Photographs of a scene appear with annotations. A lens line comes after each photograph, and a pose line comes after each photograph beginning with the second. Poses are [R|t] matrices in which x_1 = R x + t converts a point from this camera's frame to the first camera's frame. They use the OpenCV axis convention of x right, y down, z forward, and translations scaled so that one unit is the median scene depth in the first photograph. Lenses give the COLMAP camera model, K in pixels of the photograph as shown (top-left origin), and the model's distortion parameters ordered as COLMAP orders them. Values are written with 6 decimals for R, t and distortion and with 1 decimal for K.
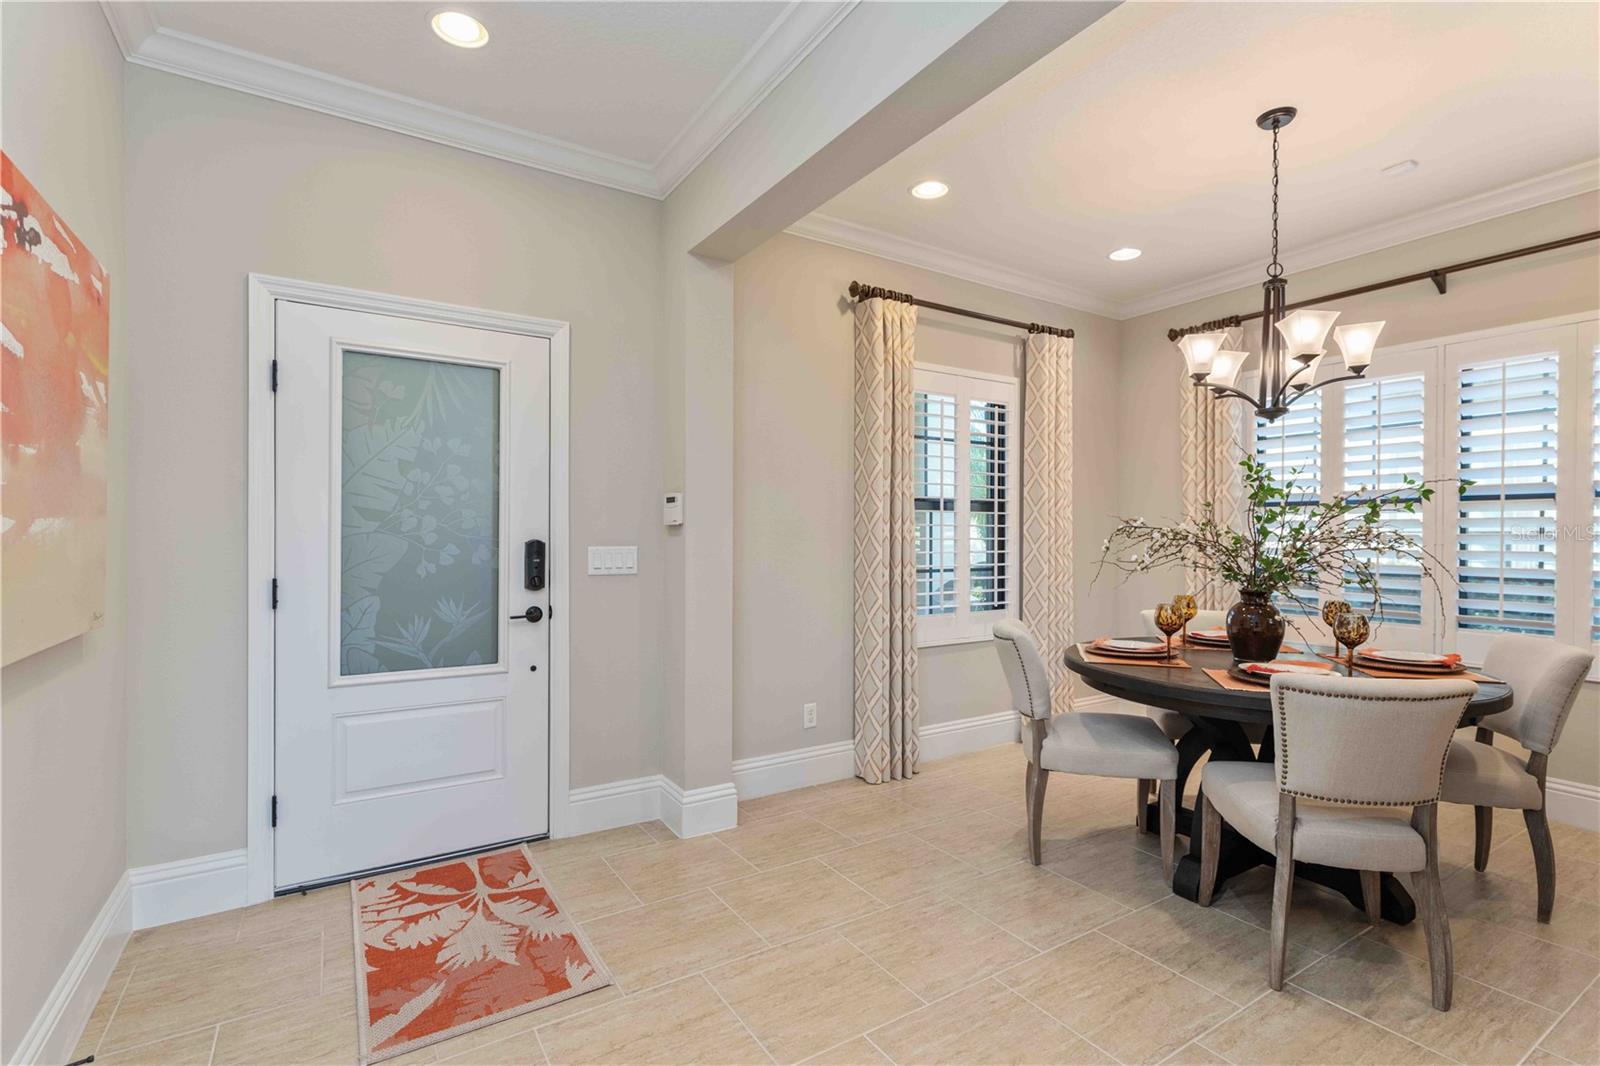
lens RADIAL K [[752.6, 0, 801.0], [0, 752.6, 538.4], [0, 0, 1]] dist [0.006631, 0.000870]
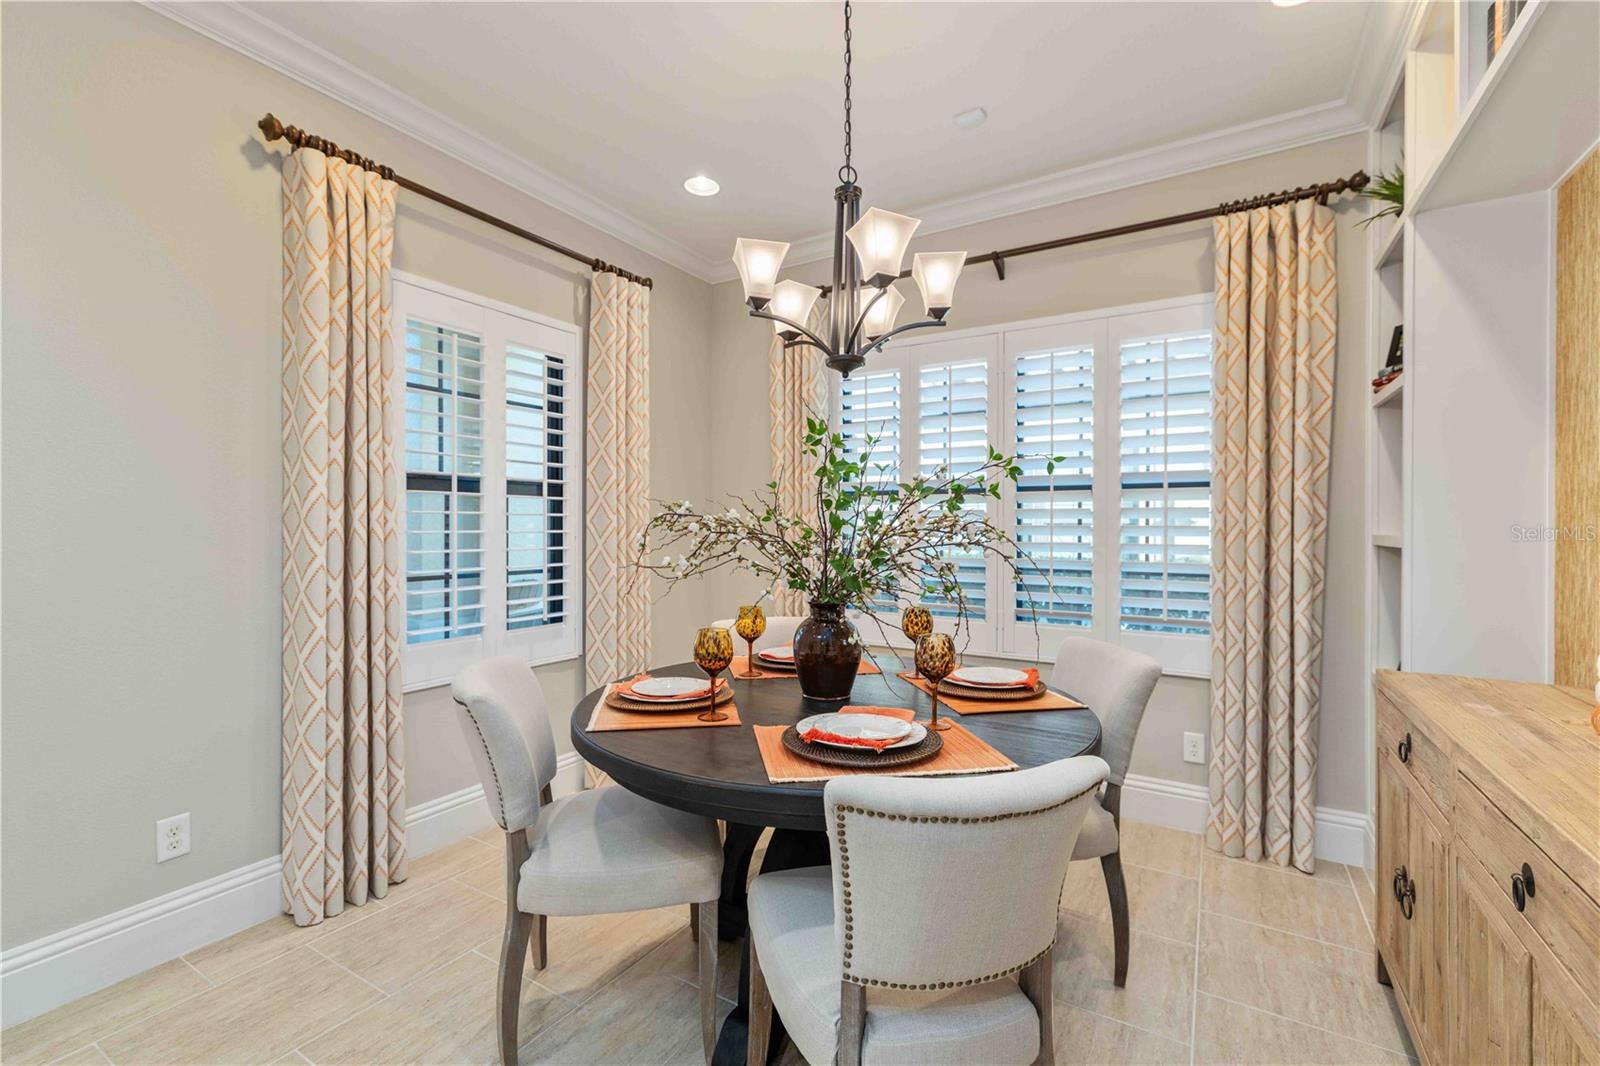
lens RADIAL K [[690.1, 0, 800.8], [0, 690.1, 525.4], [0, 0, 1]] dist [-0.000919, 0.000366]
pose [[0.895859, 0.000133, 0.444338, 0.235352], [0.002836, 0.999978, -0.006017, -0.001194], [-0.444329, 0.006651, 0.895839, 0.342470]]
